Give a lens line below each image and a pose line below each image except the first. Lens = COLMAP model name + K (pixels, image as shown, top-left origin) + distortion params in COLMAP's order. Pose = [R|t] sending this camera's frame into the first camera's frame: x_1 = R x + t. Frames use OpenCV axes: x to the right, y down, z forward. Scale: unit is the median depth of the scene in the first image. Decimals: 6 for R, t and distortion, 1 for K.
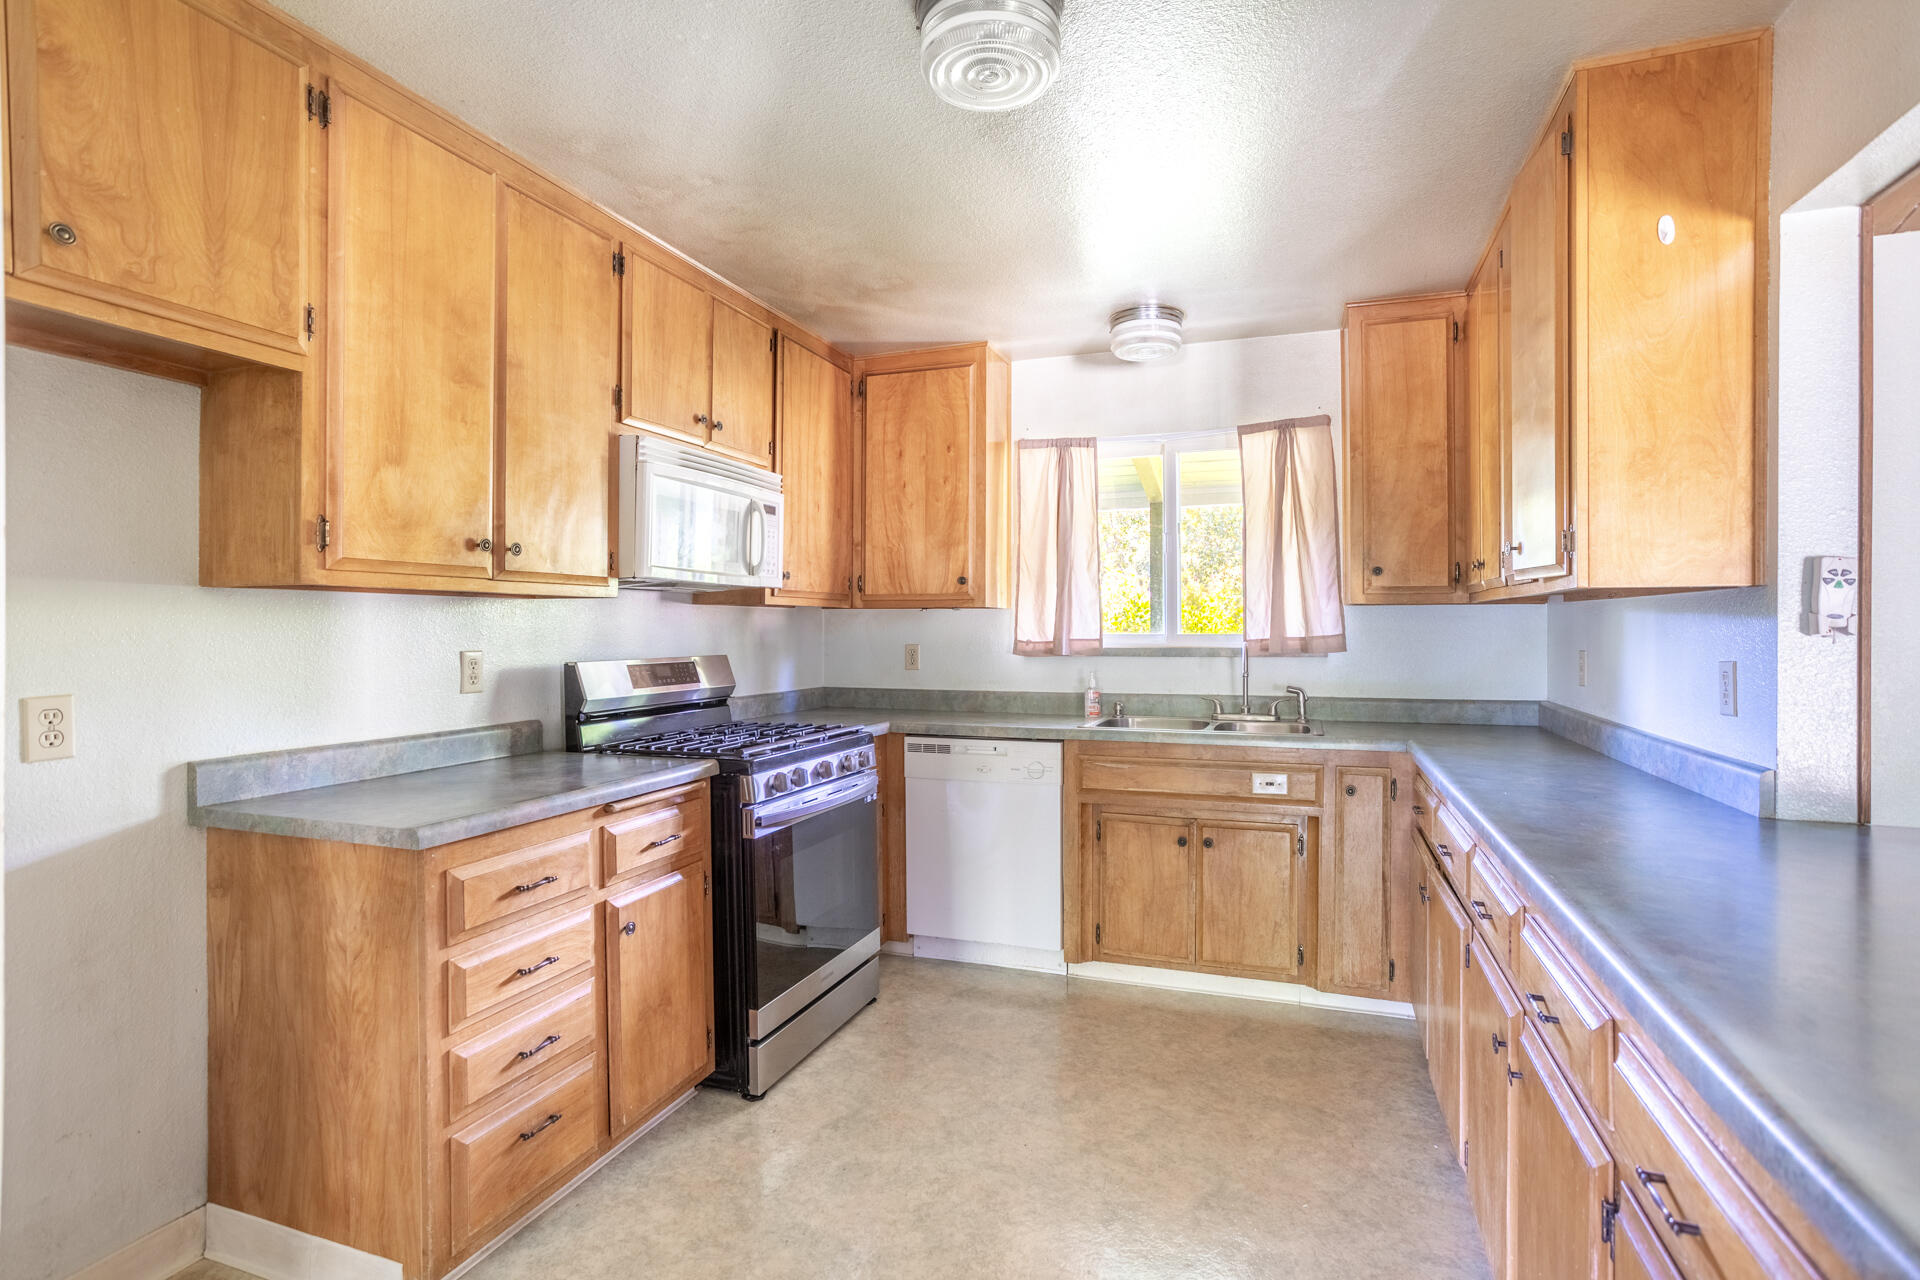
lens RADIAL K [[936.8, 0, 979.6], [0, 936.8, 622.0], [0, 0, 1]] dist [-0.003457, 0.009121]
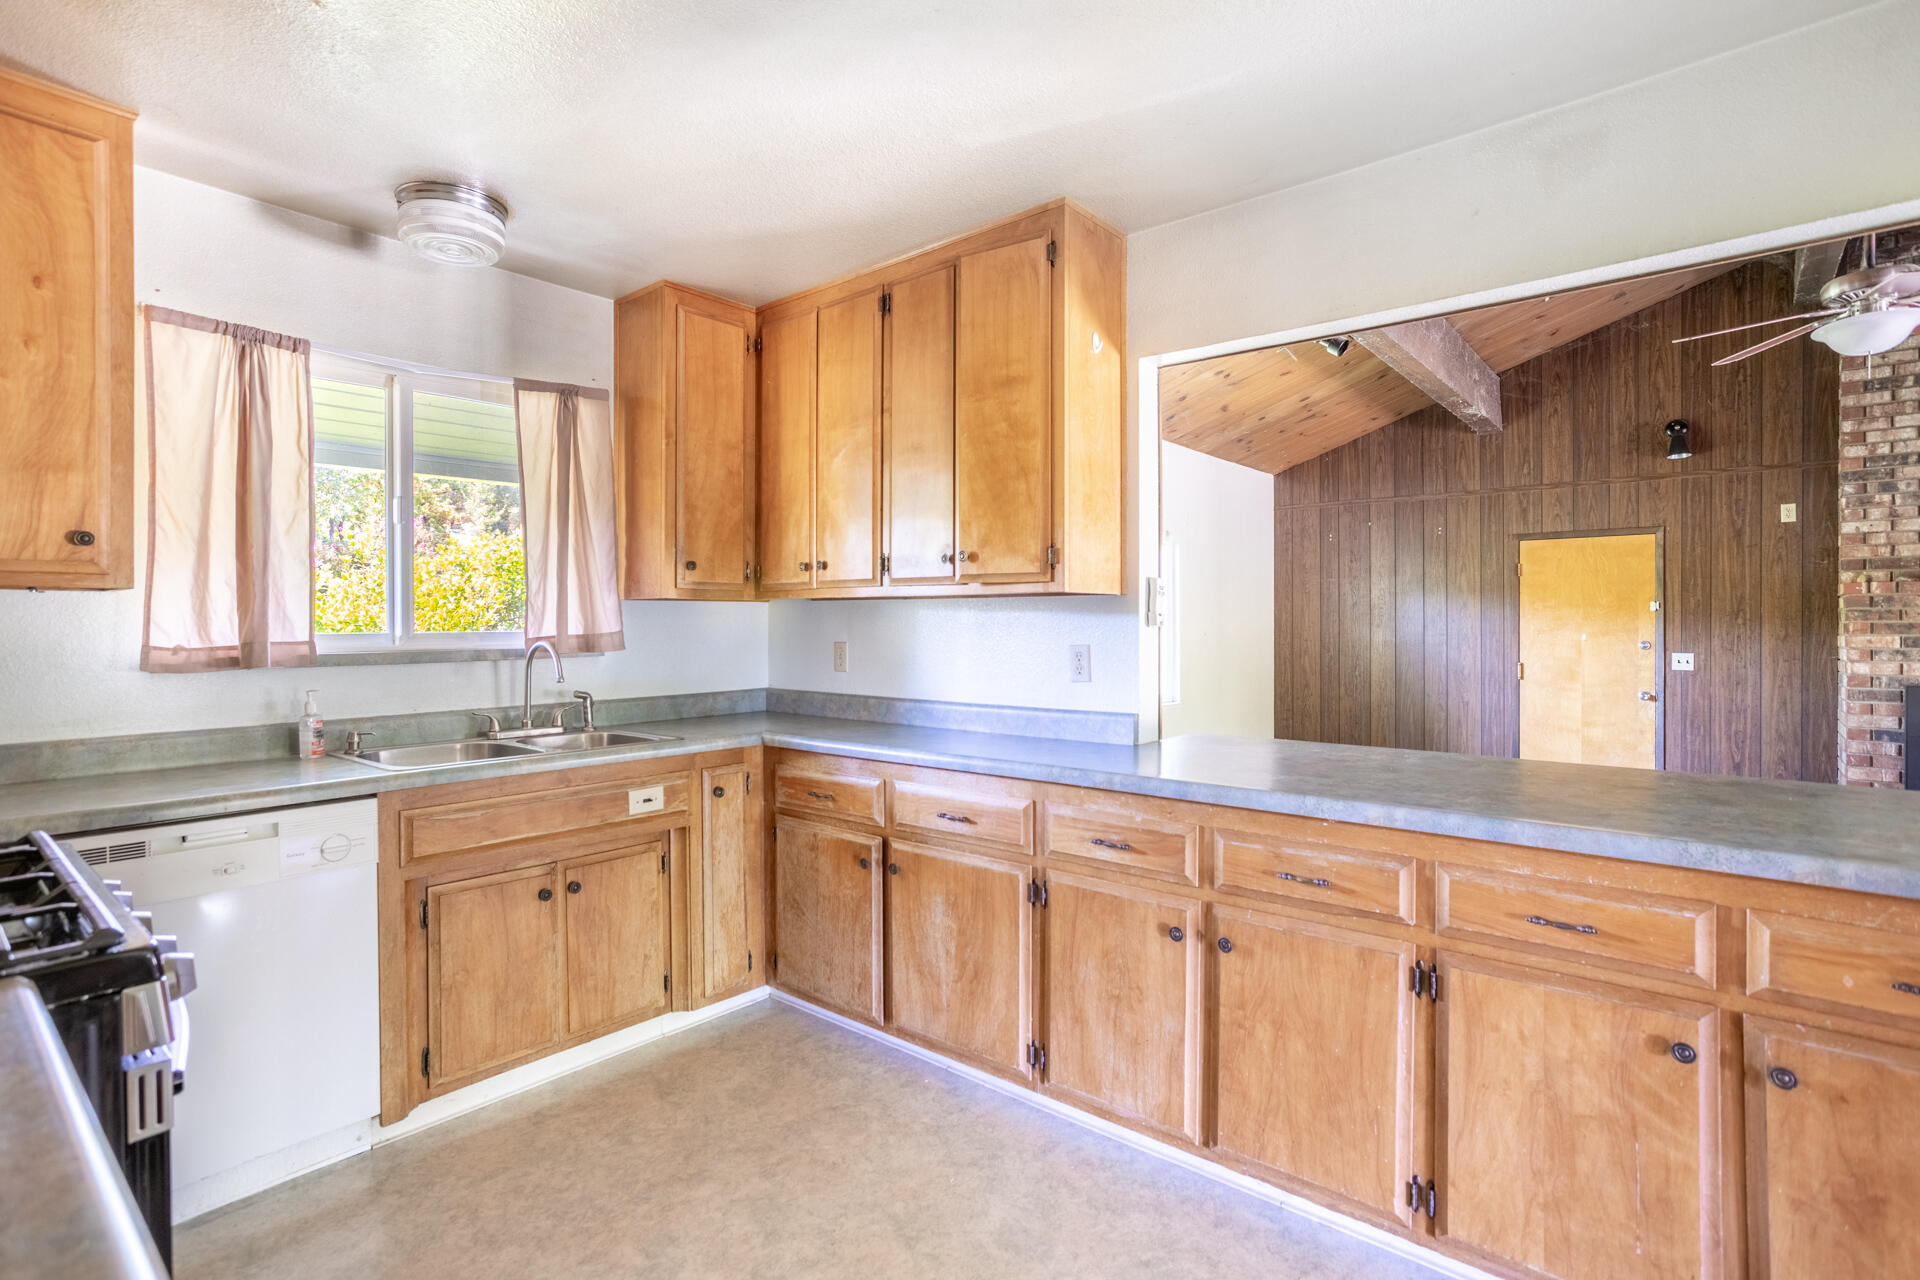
lens RADIAL K [[936.8, 0, 919.3], [0, 936.8, 630.6], [0, 0, 1]] dist [-0.003457, 0.009121]
pose [[0.387237, -0.007090, 0.921953, -0.373227], [0.000680, 0.999972, 0.007405, 0.006186], [-0.921980, -0.002241, 0.387231, 0.389789]]
